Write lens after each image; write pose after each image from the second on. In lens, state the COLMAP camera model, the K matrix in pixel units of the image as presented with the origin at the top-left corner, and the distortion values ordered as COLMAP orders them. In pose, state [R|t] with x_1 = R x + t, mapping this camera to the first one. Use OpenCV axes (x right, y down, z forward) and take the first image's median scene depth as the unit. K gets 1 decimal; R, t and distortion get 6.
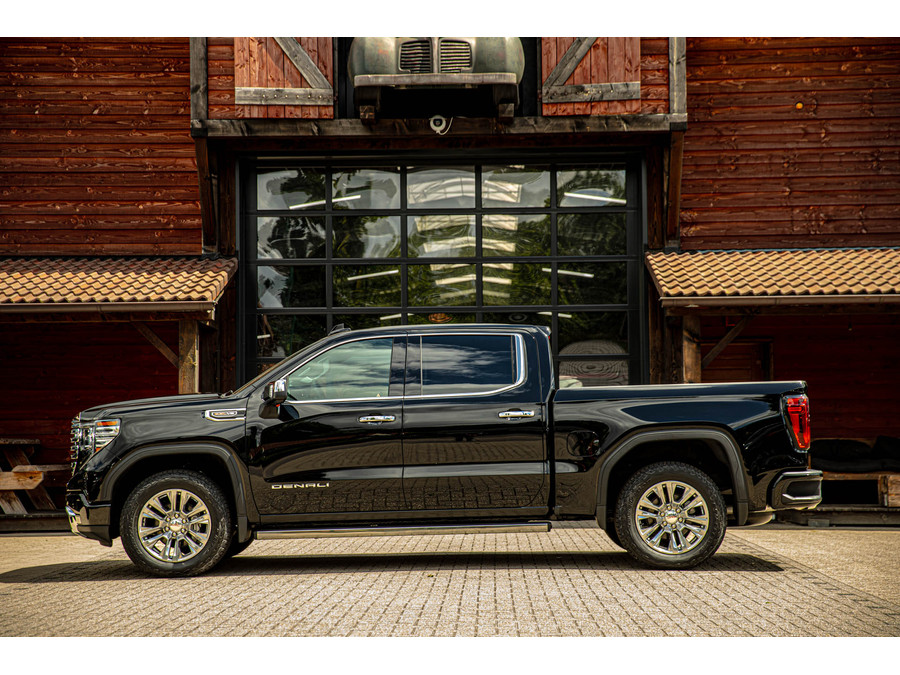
lens RADIAL K [[1734.0, 0, 450.0], [0, 1734.0, 337.5], [0, 0, 1]] dist [0.257945, -0.095000]
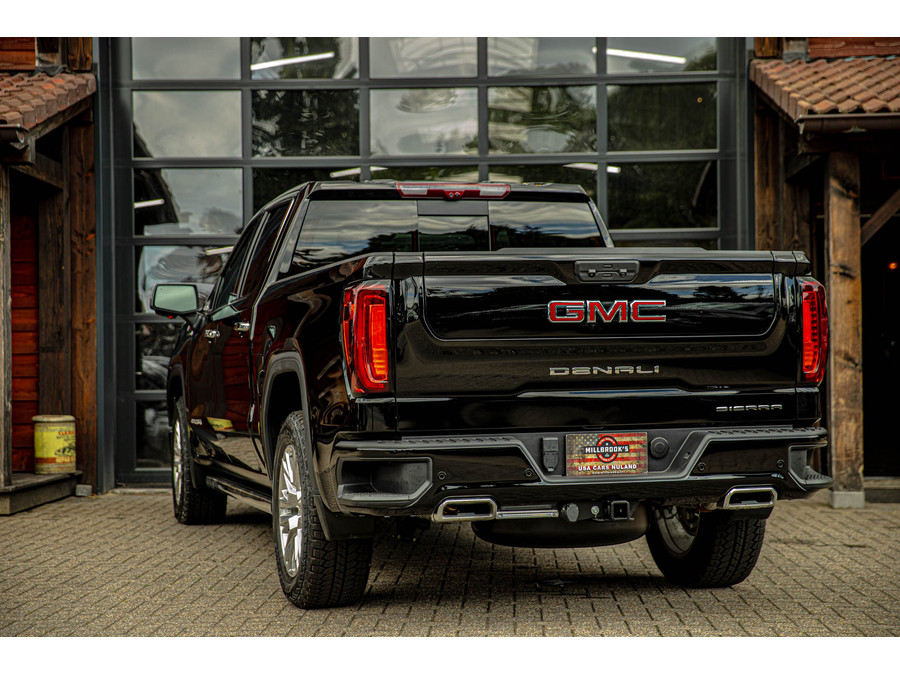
lens RADIAL K [[1715.2, 0, 450.0], [0, 1715.2, 337.5], [0, 0, 1]] dist [0.245508, -0.038966]
pose [[0.999987, -0.003025, -0.004175, 0.007470], [0.003208, 0.999002, 0.044542, 0.021372], [0.004036, -0.044555, 0.998999, 0.381333]]
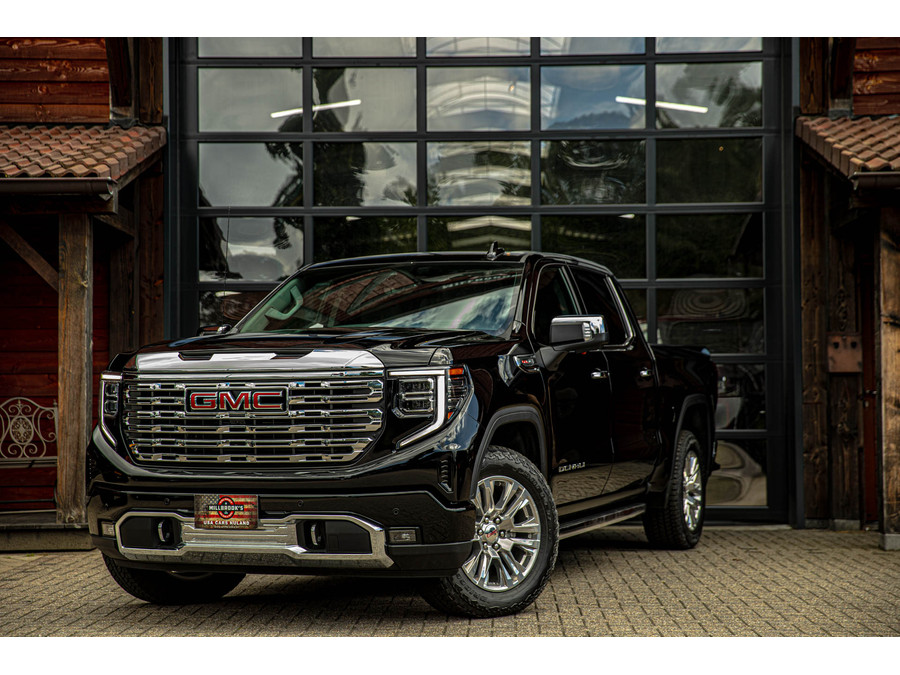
lens RADIAL K [[1734.0, 0, 450.0], [0, 1734.0, 337.5], [0, 0, 1]] dist [0.257945, -0.095000]
pose [[0.999992, 0.003551, -0.001678, -0.014863], [-0.003517, 0.999799, 0.019738, 0.019783], [0.001748, -0.019732, 0.999804, 0.352618]]
